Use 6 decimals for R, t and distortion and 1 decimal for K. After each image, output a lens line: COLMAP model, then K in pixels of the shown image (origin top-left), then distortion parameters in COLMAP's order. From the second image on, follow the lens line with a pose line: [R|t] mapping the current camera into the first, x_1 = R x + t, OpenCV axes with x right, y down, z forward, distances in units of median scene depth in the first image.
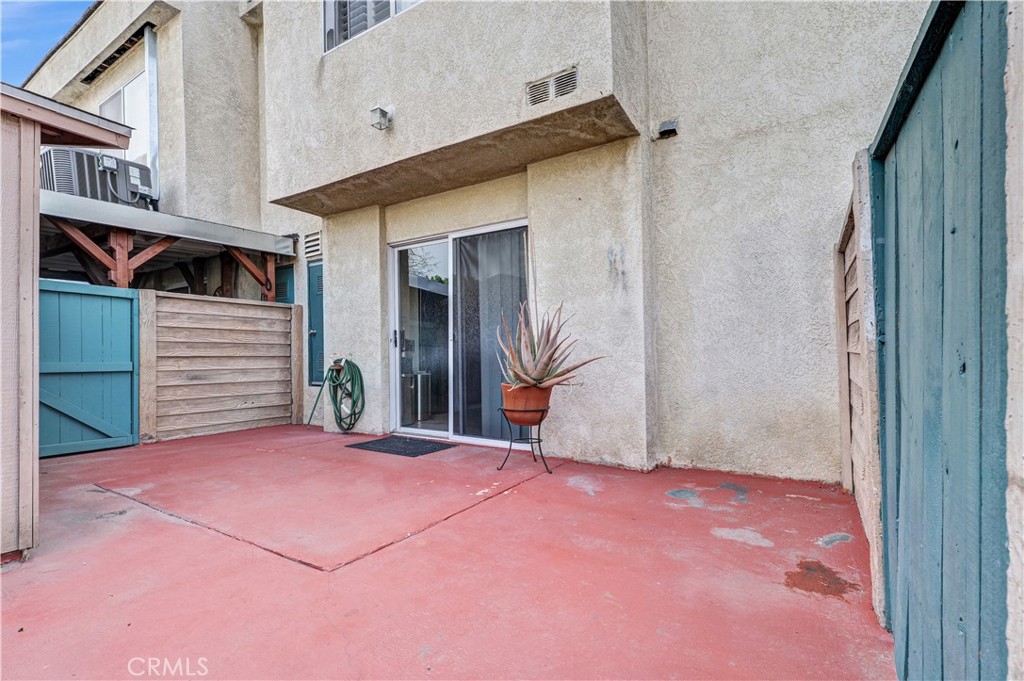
lens RADIAL K [[452.6, 0, 524.4], [0, 452.6, 359.7], [0, 0, 1]] dist [-0.001327, -0.000392]
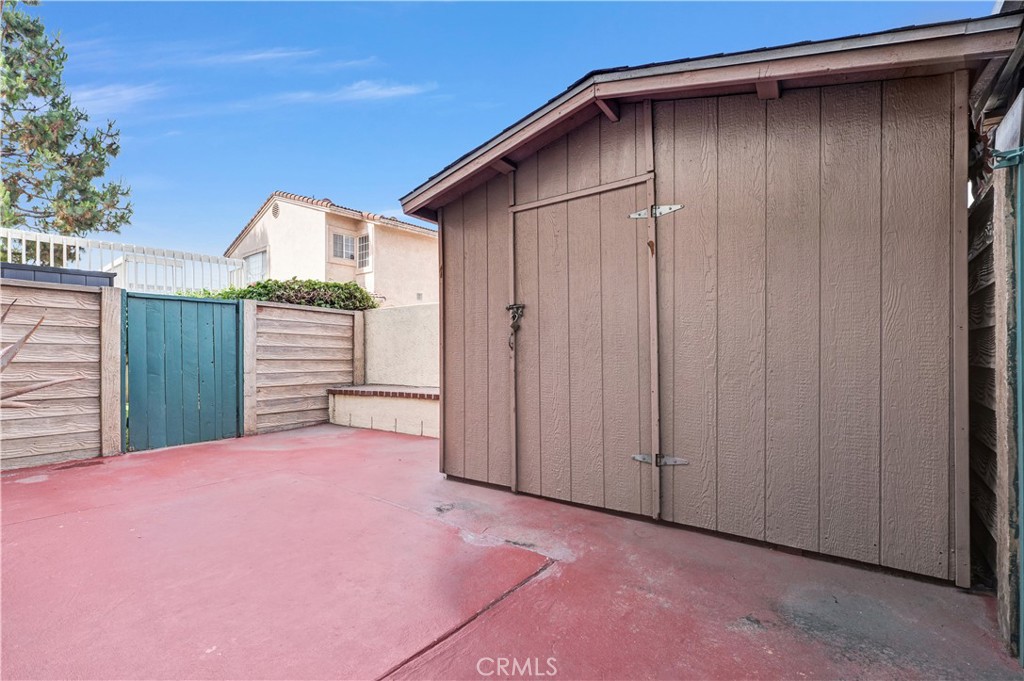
lens RADIAL K [[448.0, 0, 509.9], [0, 448.0, 351.0], [0, 0, 1]] dist [0.000796, 0.000019]
pose [[-0.995509, 0.005701, 0.094499, -0.707440], [0.005788, 0.999983, 0.000636, -0.022939], [-0.094493, 0.001181, -0.995525, 1.246844]]
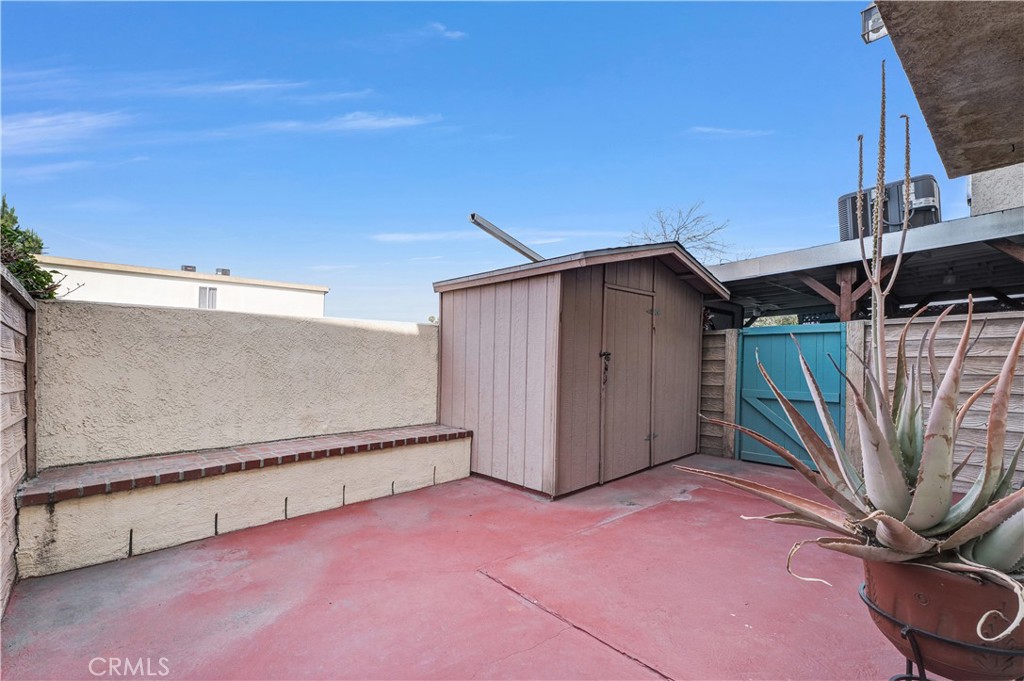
lens RADIAL K [[442.1, 0, 508.1], [0, 442.1, 371.6], [0, 0, 1]] dist [0.020060, 0.000141]
pose [[-0.288129, 0.019207, -0.957399, 0.354623], [-0.002278, 0.999782, 0.020743, -0.071825], [0.957589, 0.008158, -0.288023, 0.626717]]
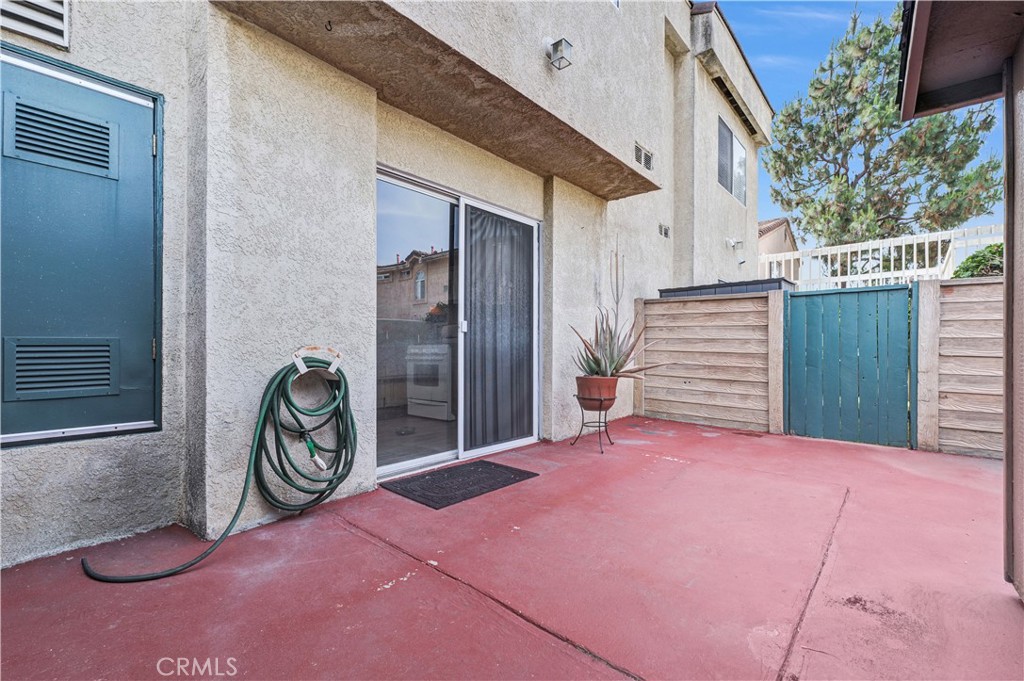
lens RADIAL K [[448.0, 0, 509.9], [0, 448.0, 351.0], [0, 0, 1]] dist [0.000796, 0.000019]
pose [[0.175758, -0.005024, 0.984421, -0.986449], [-0.003359, 0.999978, 0.005703, -0.015612], [-0.984428, -0.004310, 0.175738, 0.842020]]
